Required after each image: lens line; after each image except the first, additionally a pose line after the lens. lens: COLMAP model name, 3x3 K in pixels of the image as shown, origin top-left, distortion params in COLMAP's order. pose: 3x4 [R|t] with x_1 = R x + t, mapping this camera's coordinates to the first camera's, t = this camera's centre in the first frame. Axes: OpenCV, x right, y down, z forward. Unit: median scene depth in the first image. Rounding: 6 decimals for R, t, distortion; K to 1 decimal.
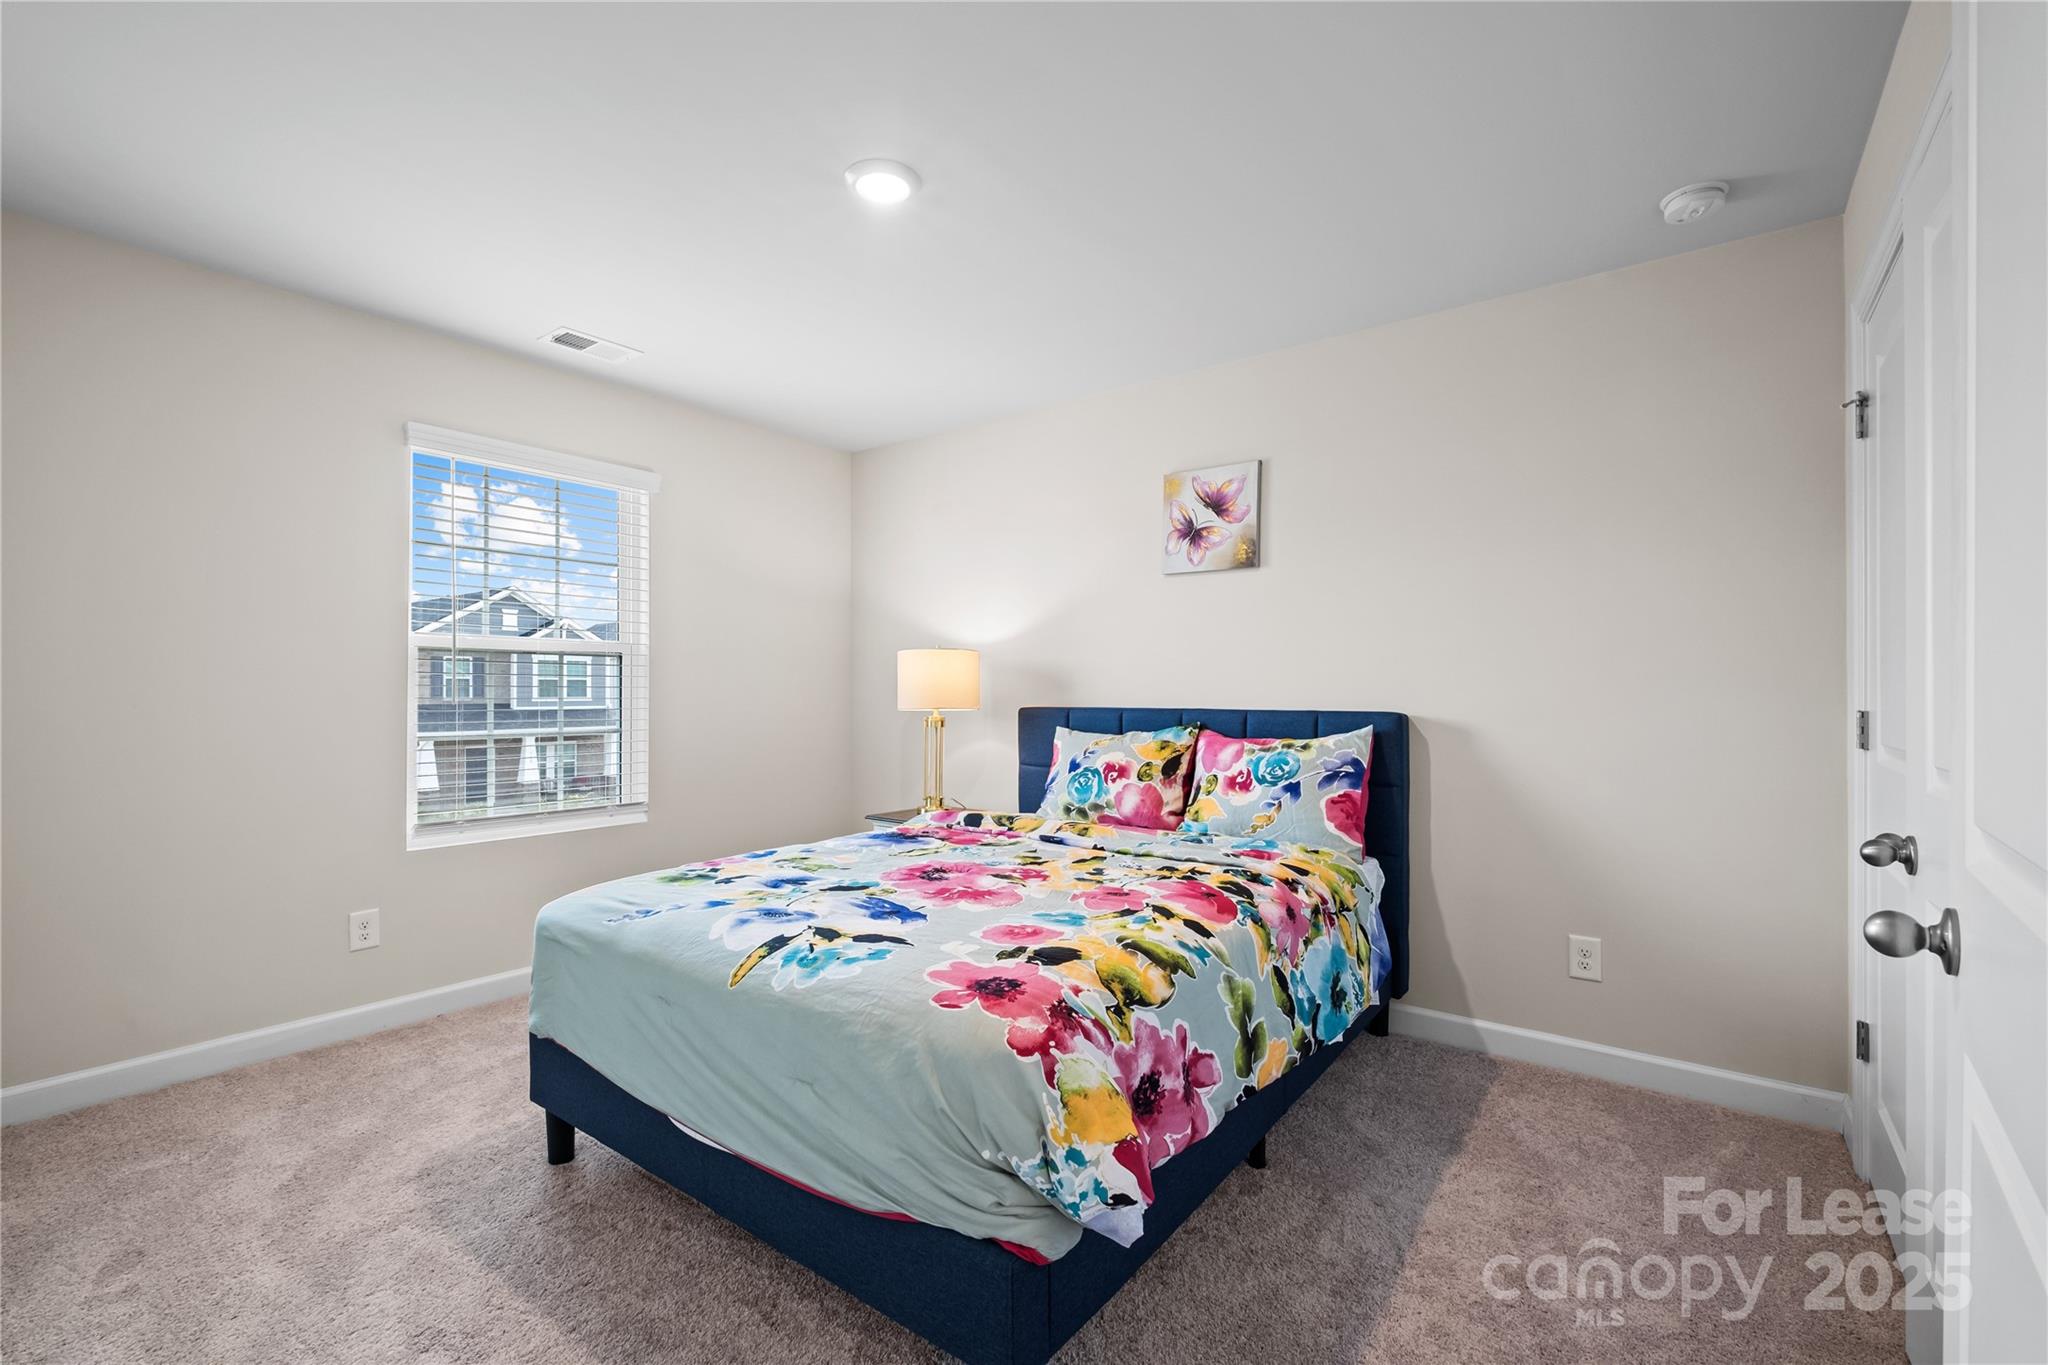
lens RADIAL K [[882.8, 0, 1026.8], [0, 882.8, 686.4], [0, 0, 1]] dist [0.002957, -0.004602]
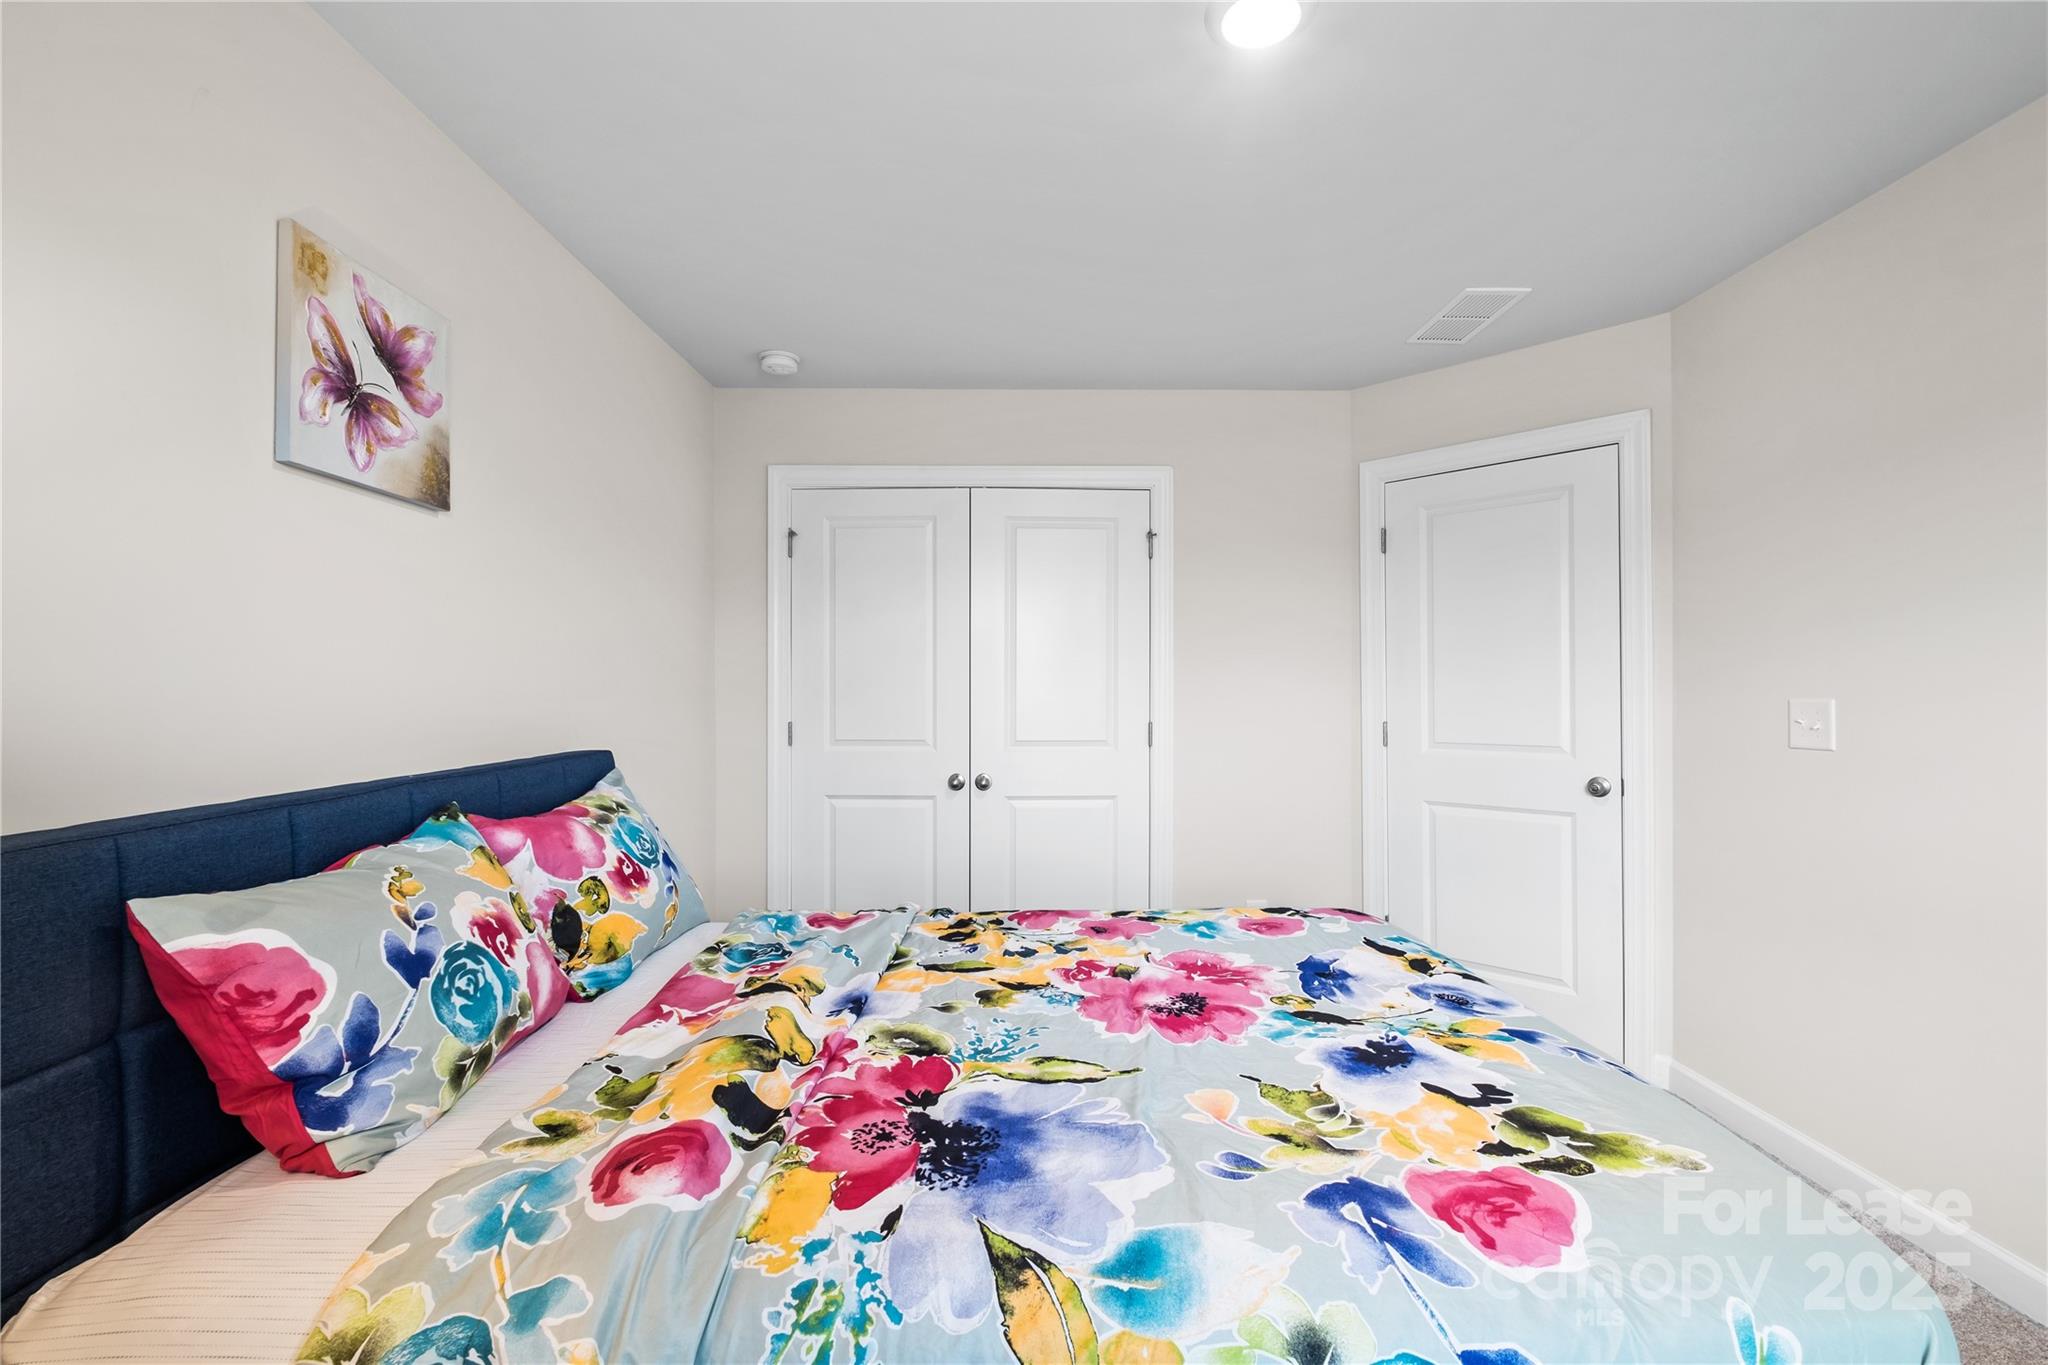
lens RADIAL K [[882.8, 0, 1030.5], [0, 882.8, 687.4], [0, 0, 1]] dist [0.002957, -0.004602]
pose [[-0.613669, -0.001900, 0.789561, -0.415447], [-0.002582, 0.999997, 0.000399, -0.026551], [-0.789559, -0.001793, -0.613672, 1.084561]]
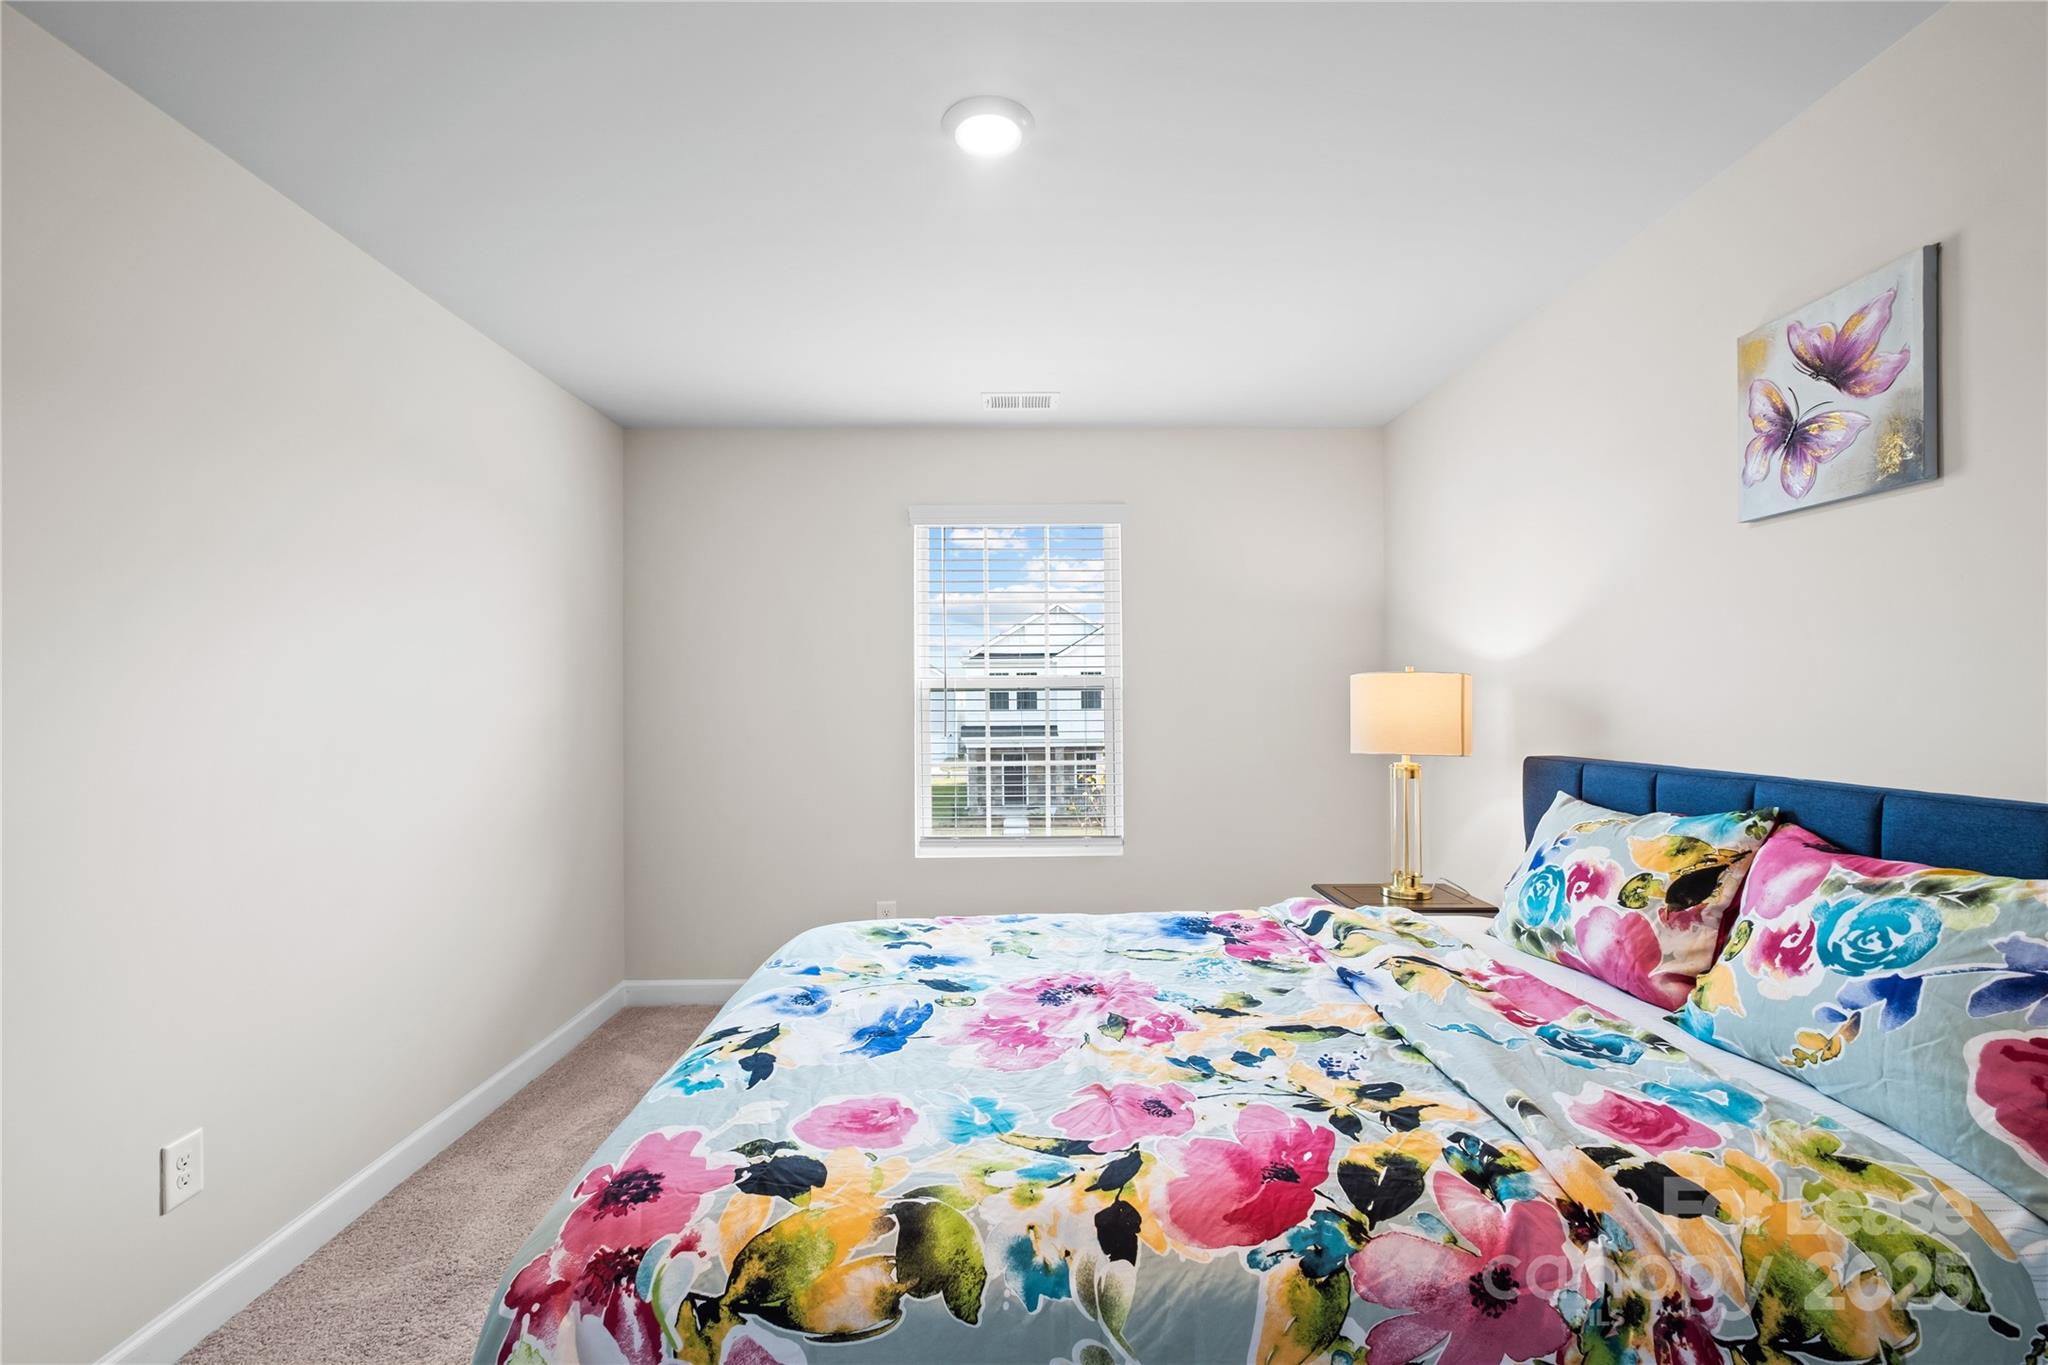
lens RADIAL K [[882.8, 0, 1022.9], [0, 882.8, 685.8], [0, 0, 1]] dist [0.002957, -0.004602]
pose [[0.615334, -0.020724, -0.787994, 0.339261], [0.014269, 0.999783, -0.015153, -0.028709], [0.788137, -0.001920, 0.615497, 0.360806]]
